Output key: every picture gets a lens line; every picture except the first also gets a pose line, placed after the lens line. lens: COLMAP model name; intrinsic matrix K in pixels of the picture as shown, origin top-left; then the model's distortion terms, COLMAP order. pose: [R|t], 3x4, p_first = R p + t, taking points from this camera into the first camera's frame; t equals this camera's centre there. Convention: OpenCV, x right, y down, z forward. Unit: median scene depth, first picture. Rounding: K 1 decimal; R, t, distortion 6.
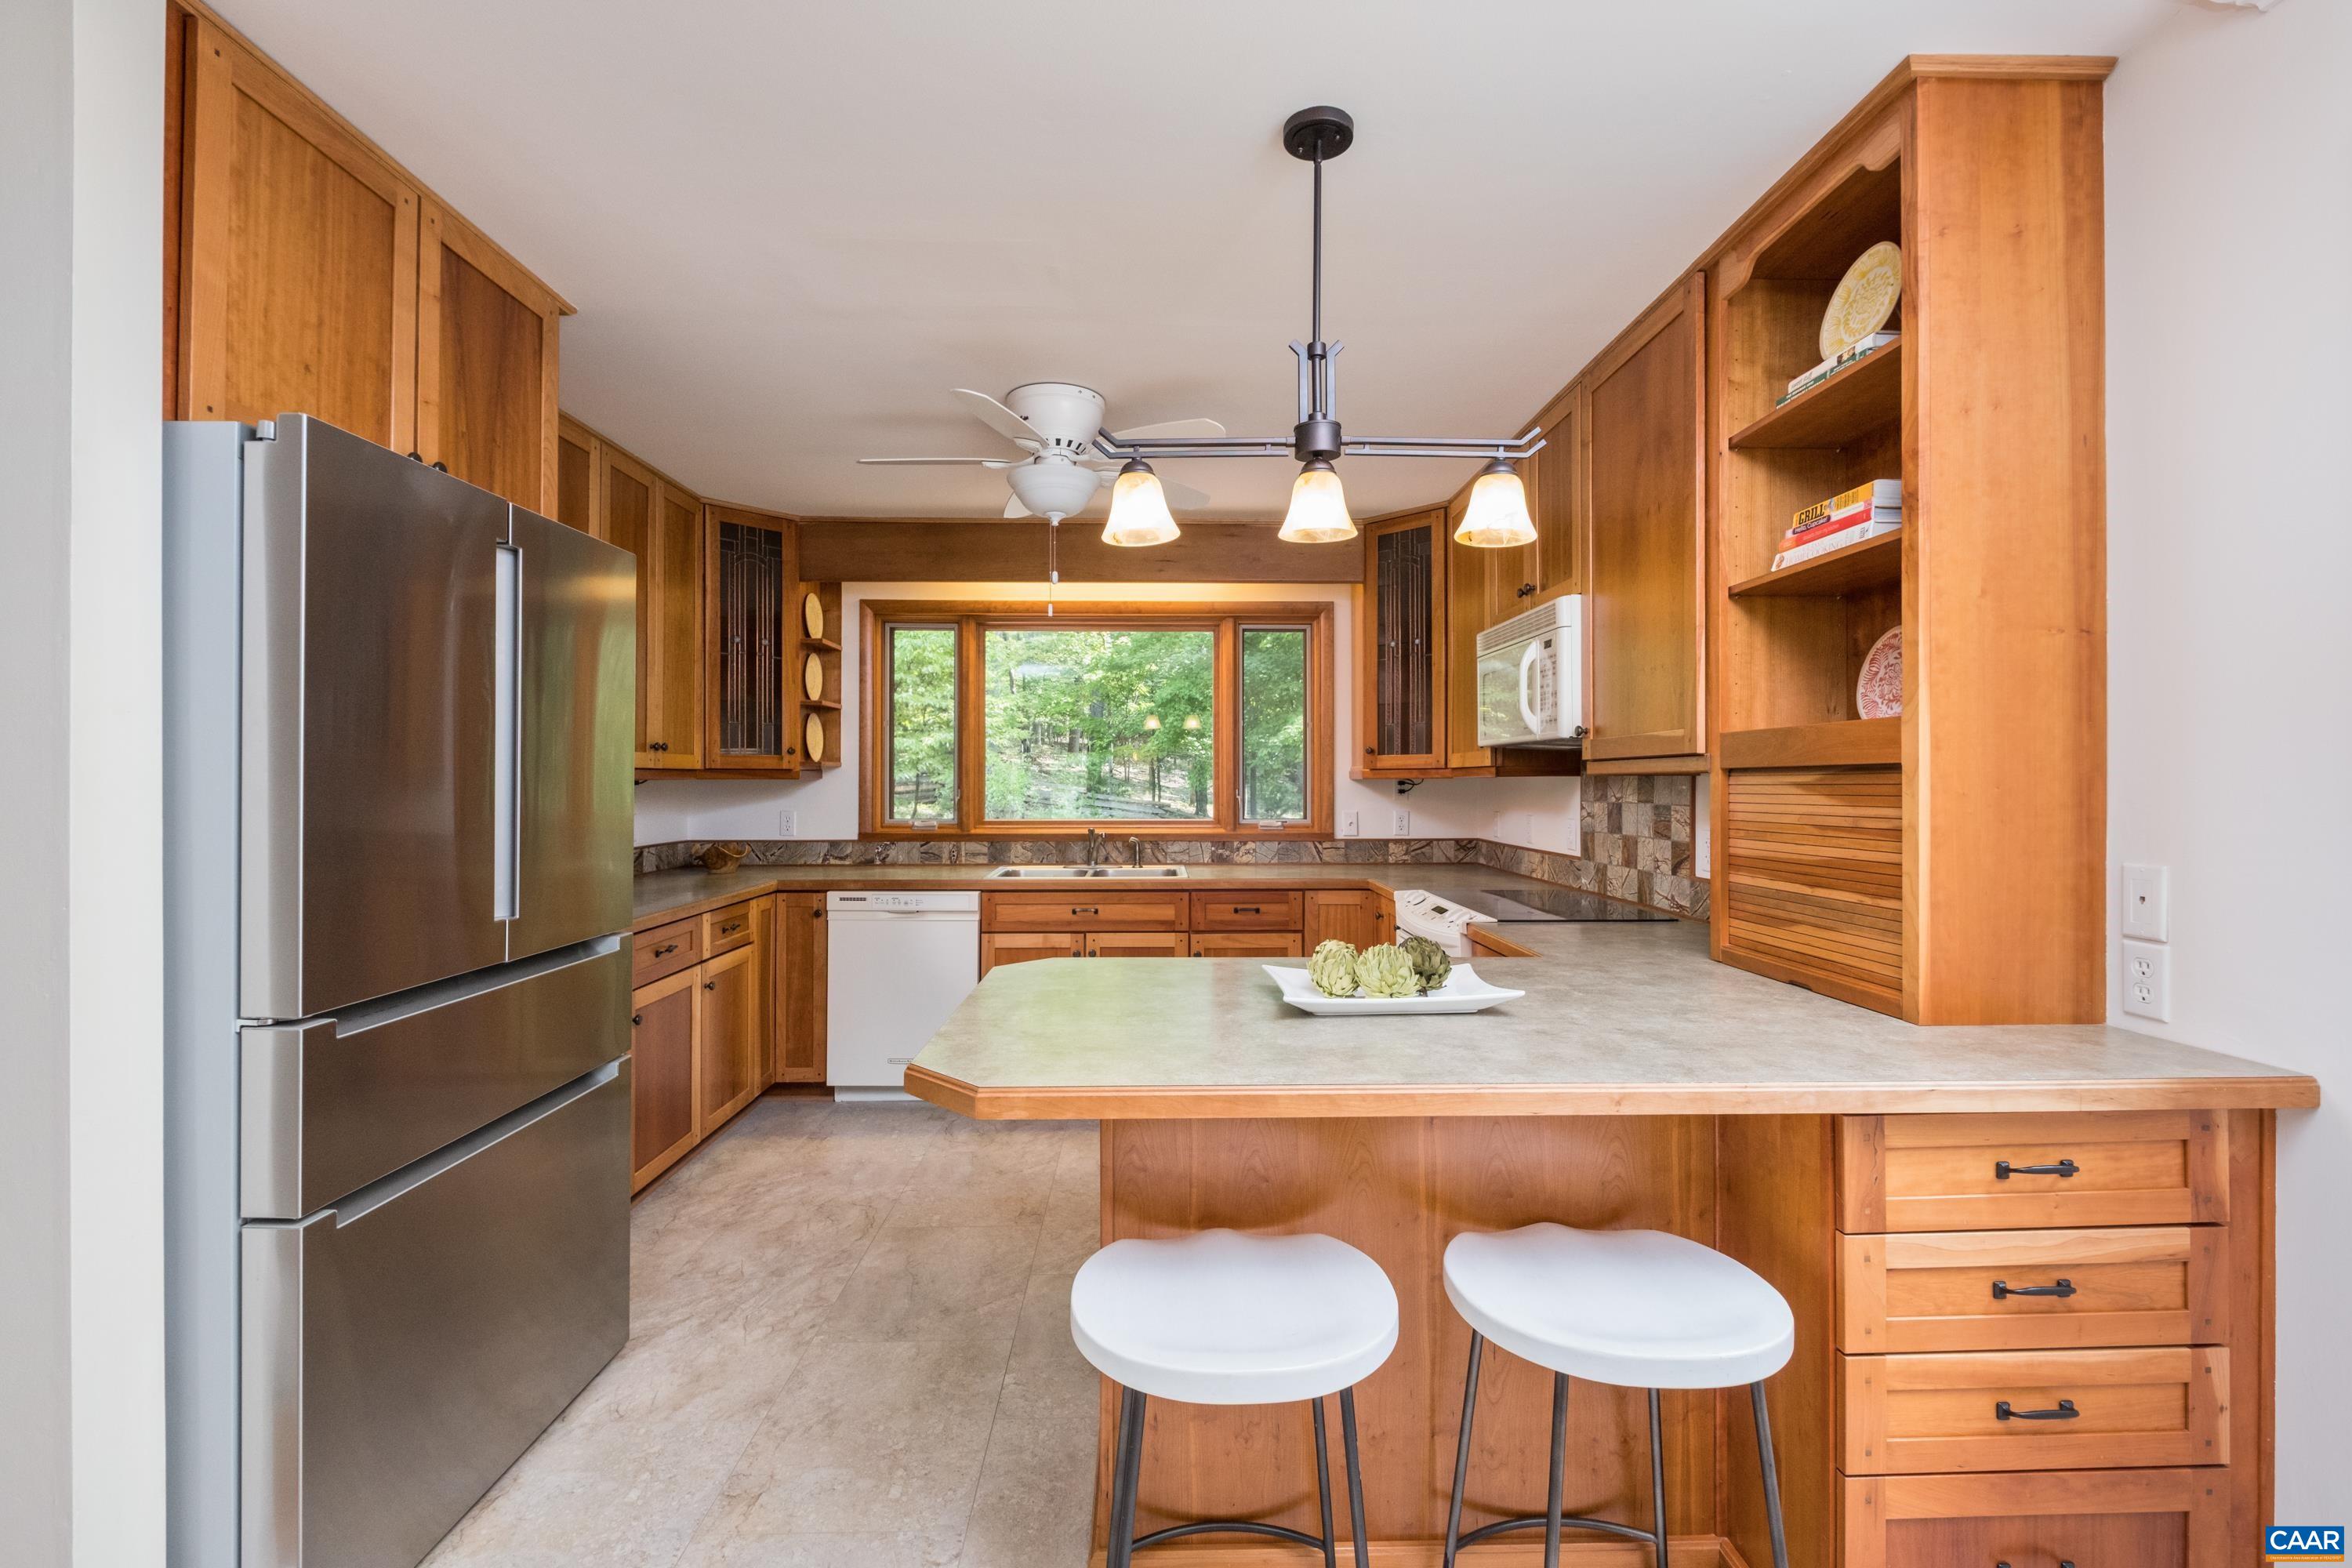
lens RADIAL K [[1031.9, 0, 1184.8], [0, 1031.9, 778.3], [0, 0, 1]] dist [-0.012292, -0.000366]
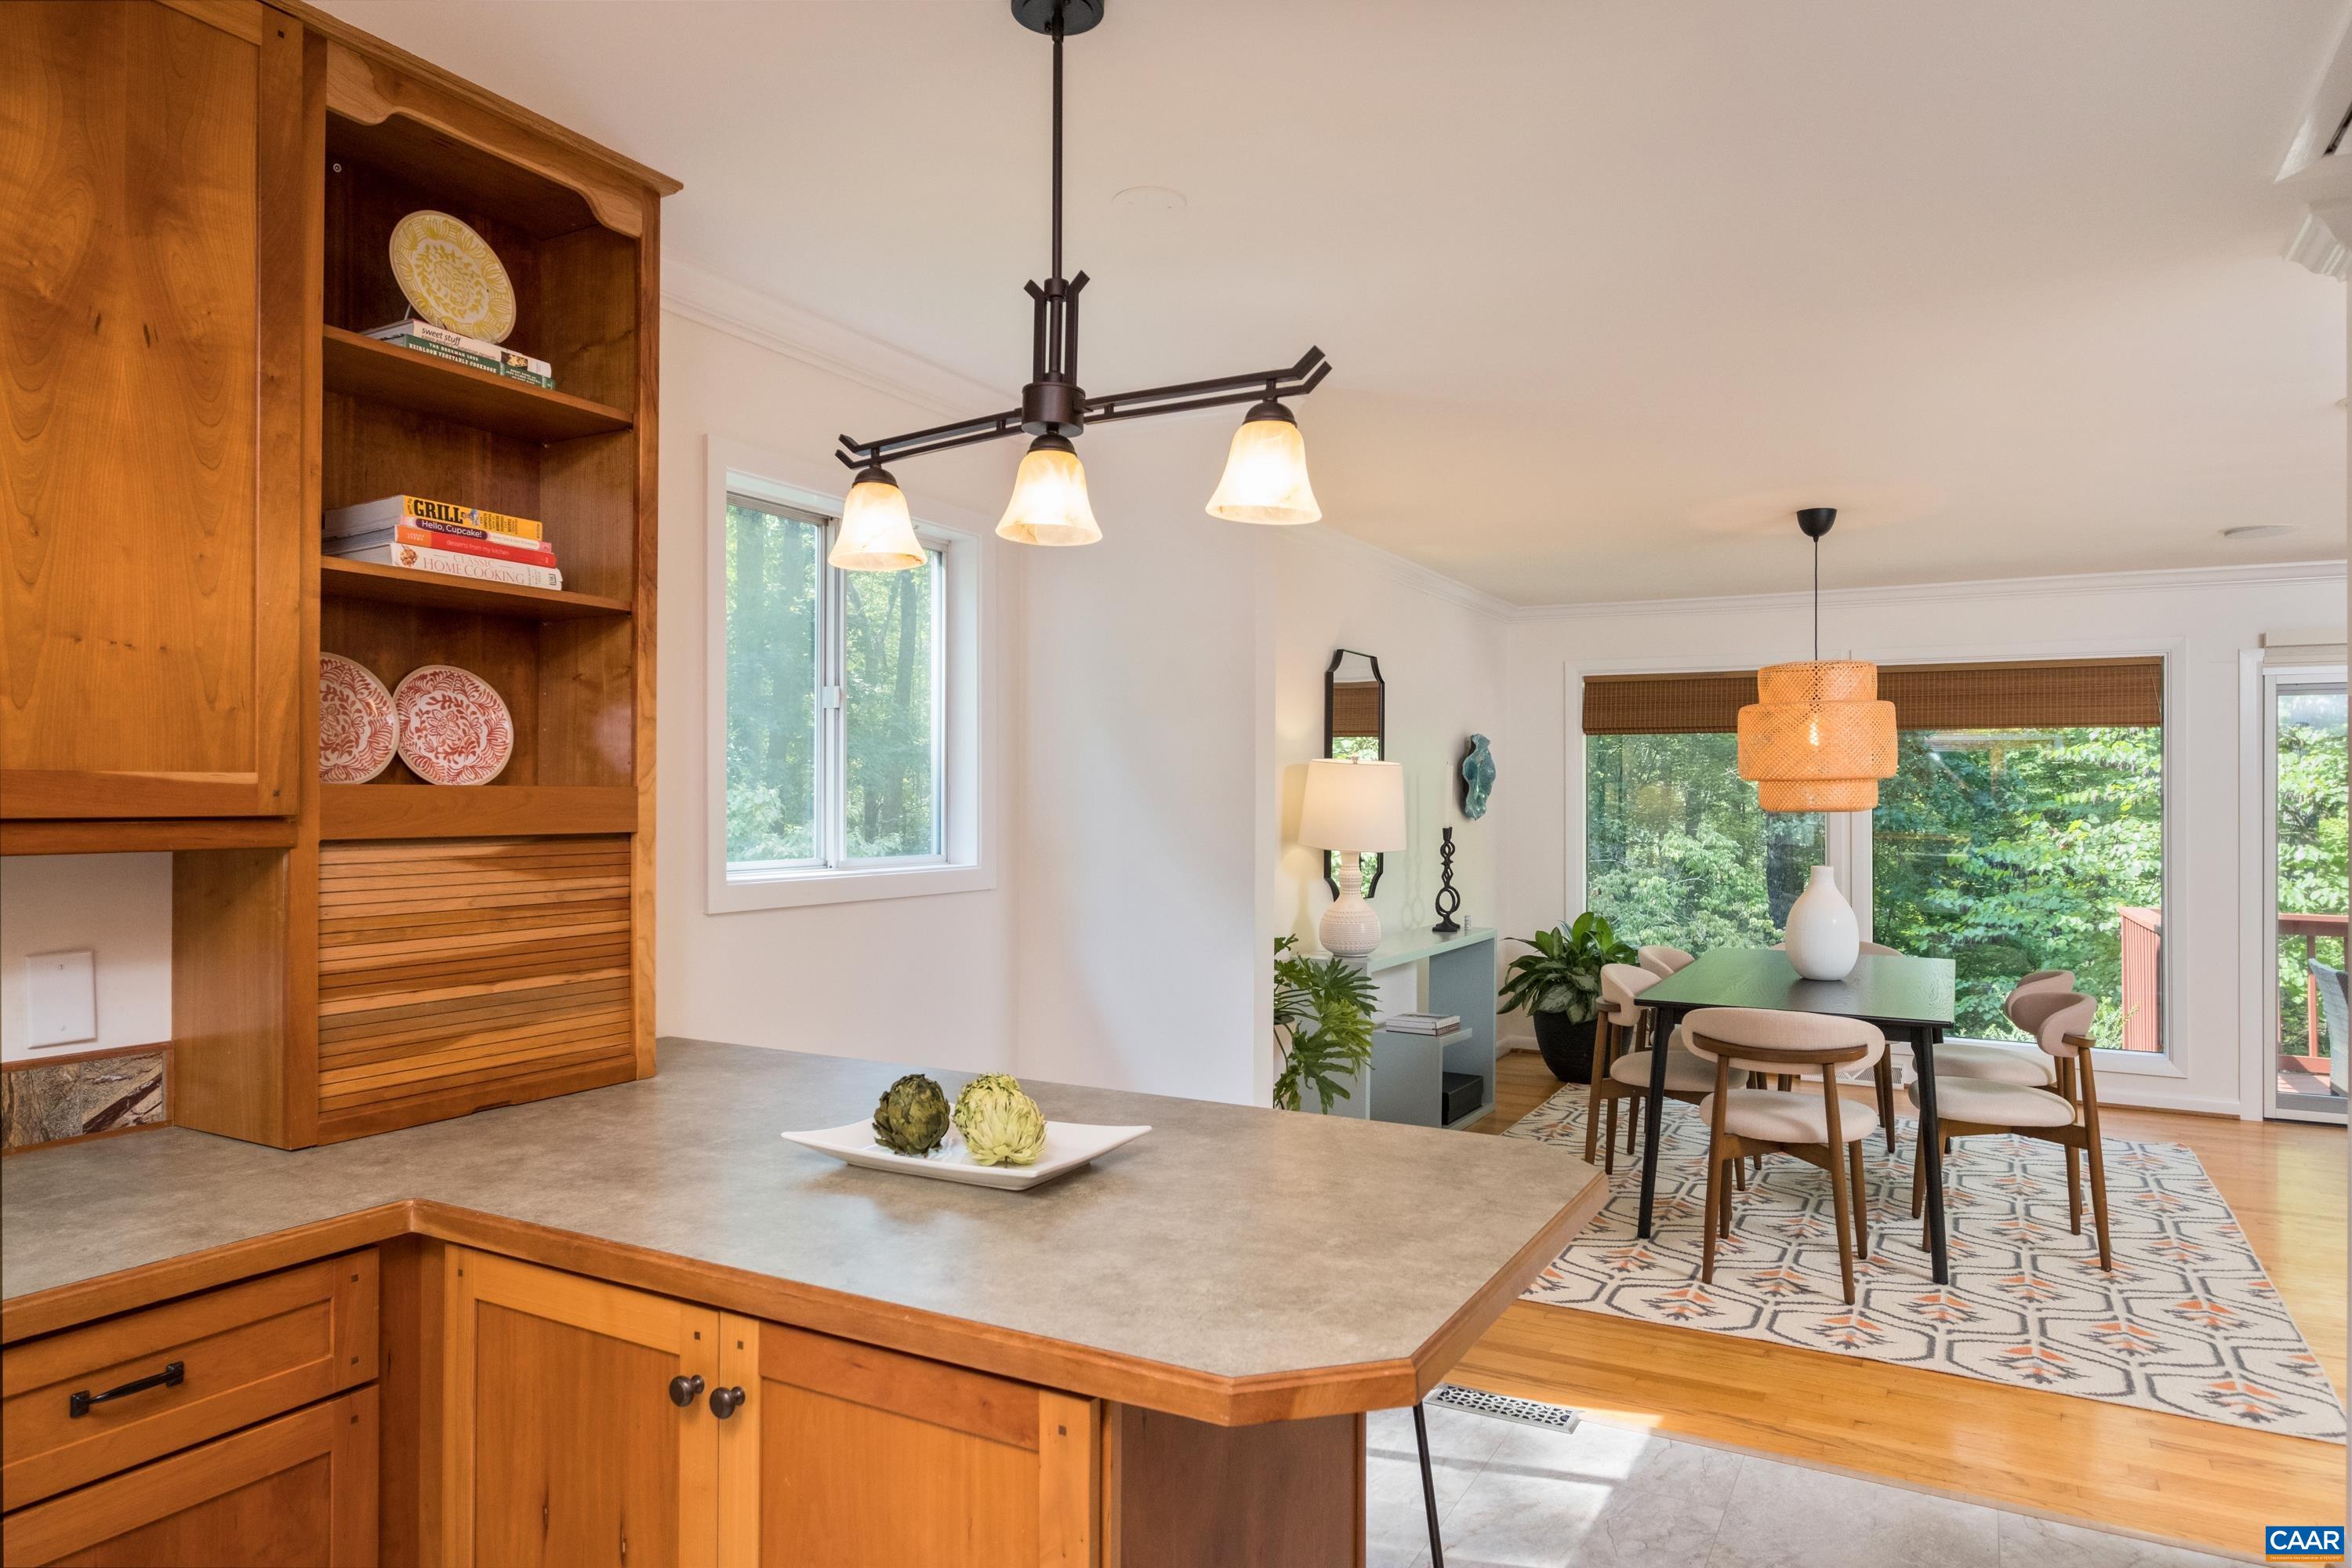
lens RADIAL K [[1450.6, 0, 1181.2], [0, 1450.6, 780.2], [0, 0, 1]] dist [-0.007502, -0.003206]
pose [[-0.860857, 0.001397, 0.508844, -0.199534], [-0.007652, 0.999848, -0.015690, -0.018724], [-0.508789, -0.017400, -0.860716, 0.761450]]
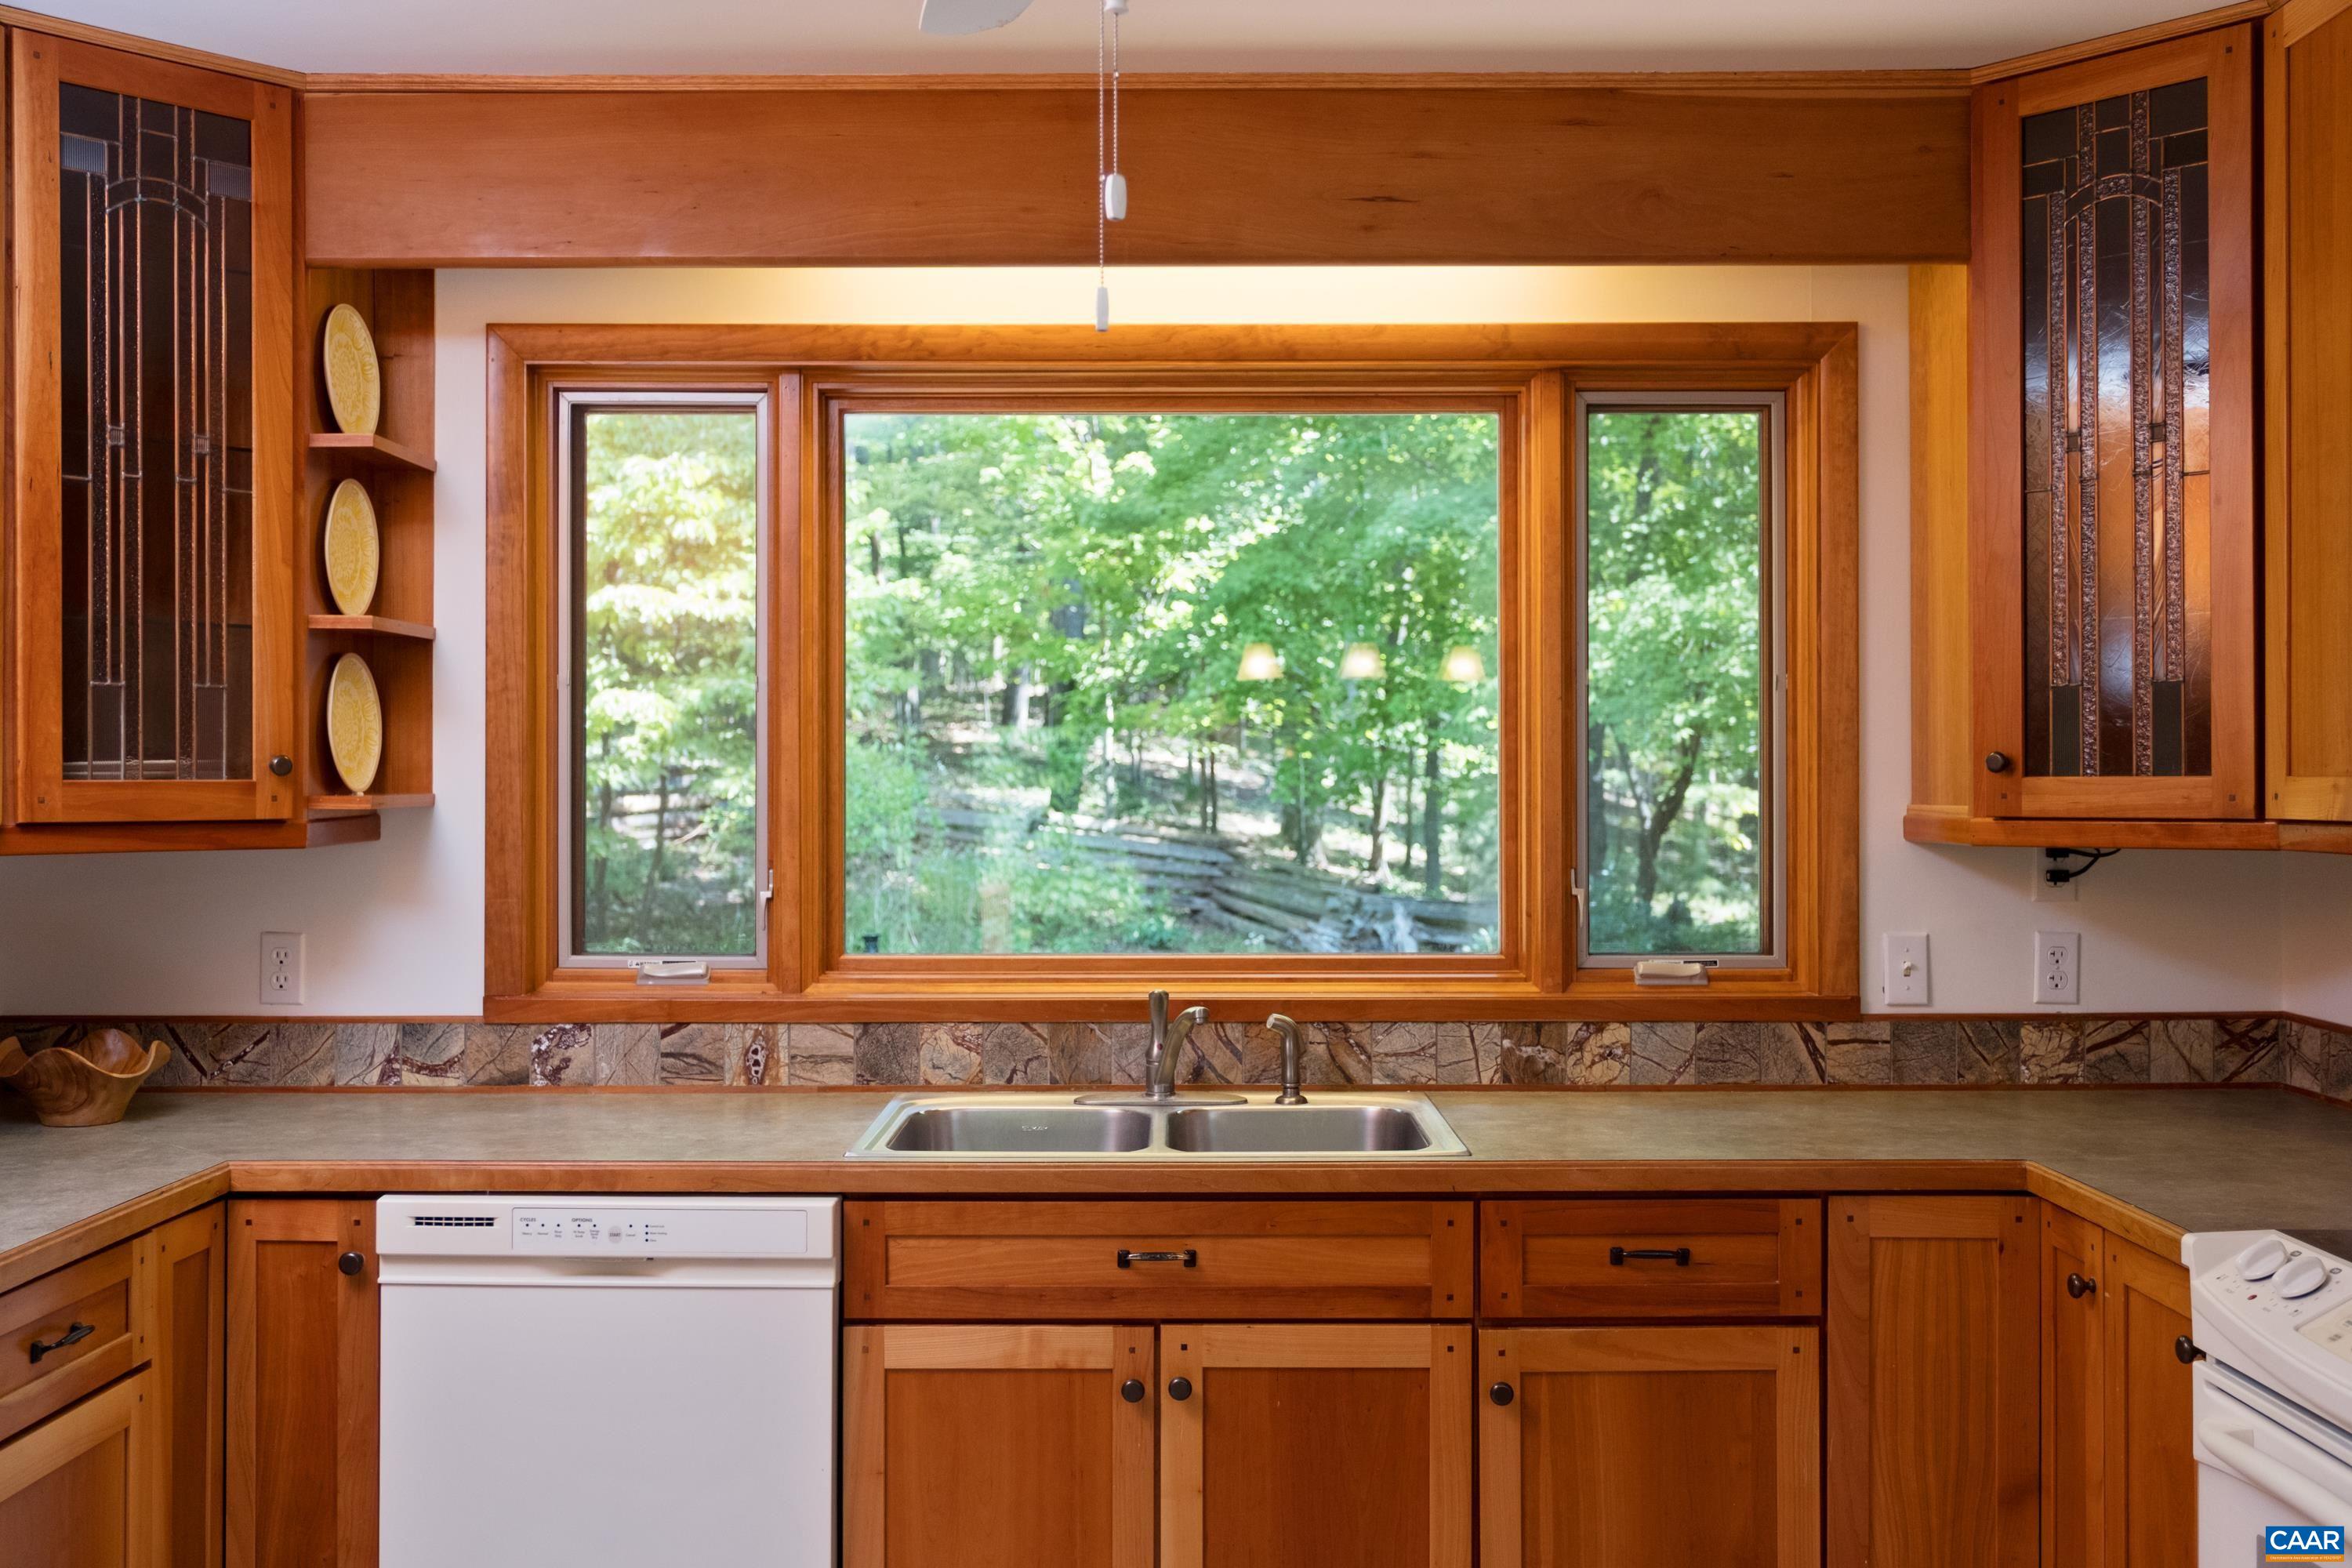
lens RADIAL K [[2260.1, 0, 1187.2], [0, 2260.1, 774.6], [0, 0, 1]] dist [-0.013074, 0.000000]
pose [[0.999642, -0.001348, -0.026721, -0.063539], [0.001429, 0.999994, 0.003023, -0.025416], [0.026717, -0.003060, 0.999638, 0.264257]]
